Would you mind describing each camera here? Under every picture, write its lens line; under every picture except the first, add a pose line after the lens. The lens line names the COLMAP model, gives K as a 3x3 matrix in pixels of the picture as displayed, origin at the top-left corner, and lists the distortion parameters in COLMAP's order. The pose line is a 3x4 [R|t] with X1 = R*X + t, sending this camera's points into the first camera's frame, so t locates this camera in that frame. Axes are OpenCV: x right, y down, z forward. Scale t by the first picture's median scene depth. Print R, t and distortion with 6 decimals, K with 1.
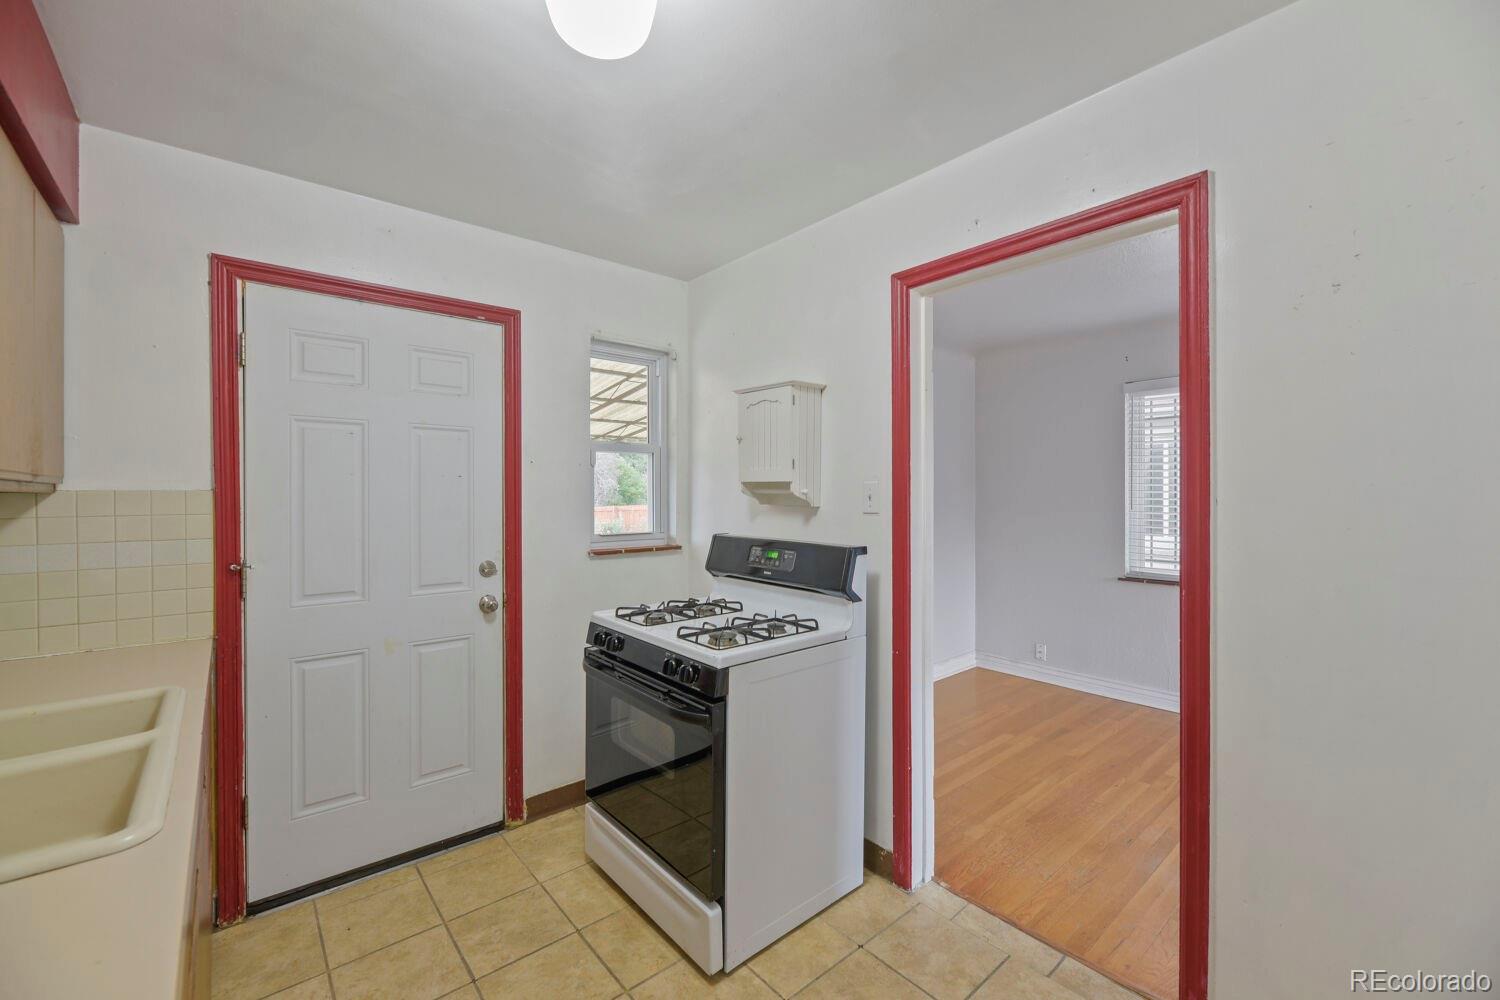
lens RADIAL K [[618.8, 0, 752.1], [0, 618.8, 510.9], [0, 0, 1]] dist [-0.002252, -0.000209]
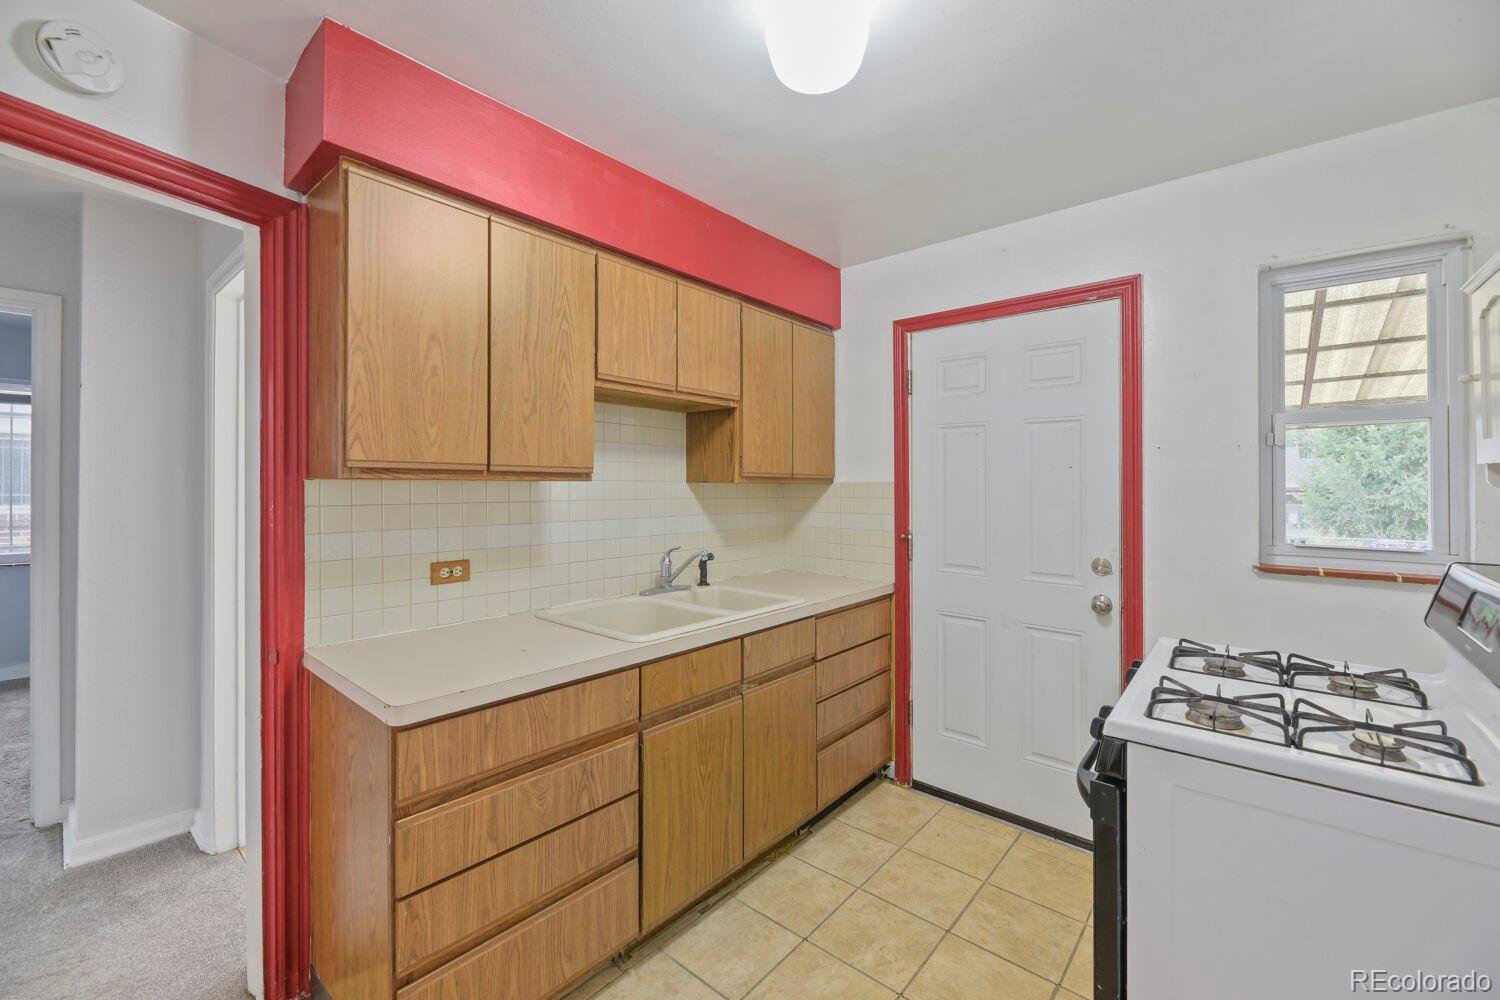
lens RADIAL K [[611.1, 0, 747.3], [0, 611.1, 499.4], [0, 0, 1]] dist [-0.001551, -0.000375]
pose [[0.158330, 0.028151, -0.986985, 0.422982], [-0.030537, 0.999255, 0.023603, -0.013549], [0.986914, 0.026402, 0.159072, 0.358696]]
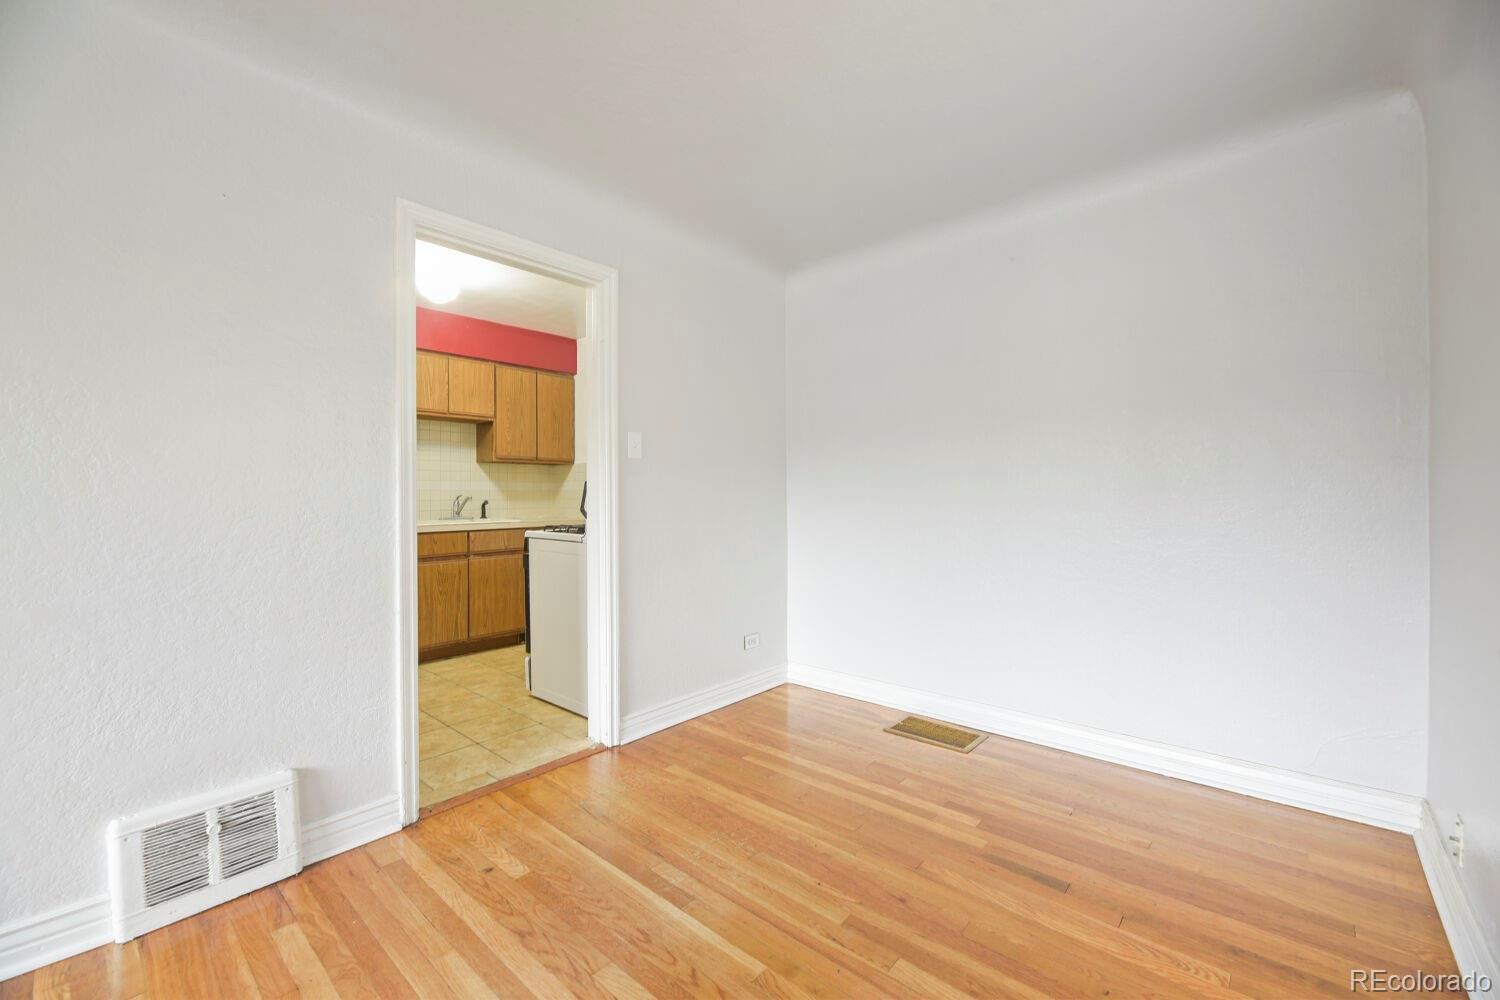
lens RADIAL K [[618.8, 0, 752.1], [0, 618.8, 510.9], [0, 0, 1]] dist [-0.002252, -0.000209]
pose [[0.139975, 0.029336, -0.989720, 1.538562], [-0.025053, 0.999346, 0.026078, 0.075751], [0.989838, 0.021145, 0.140619, 1.093042]]
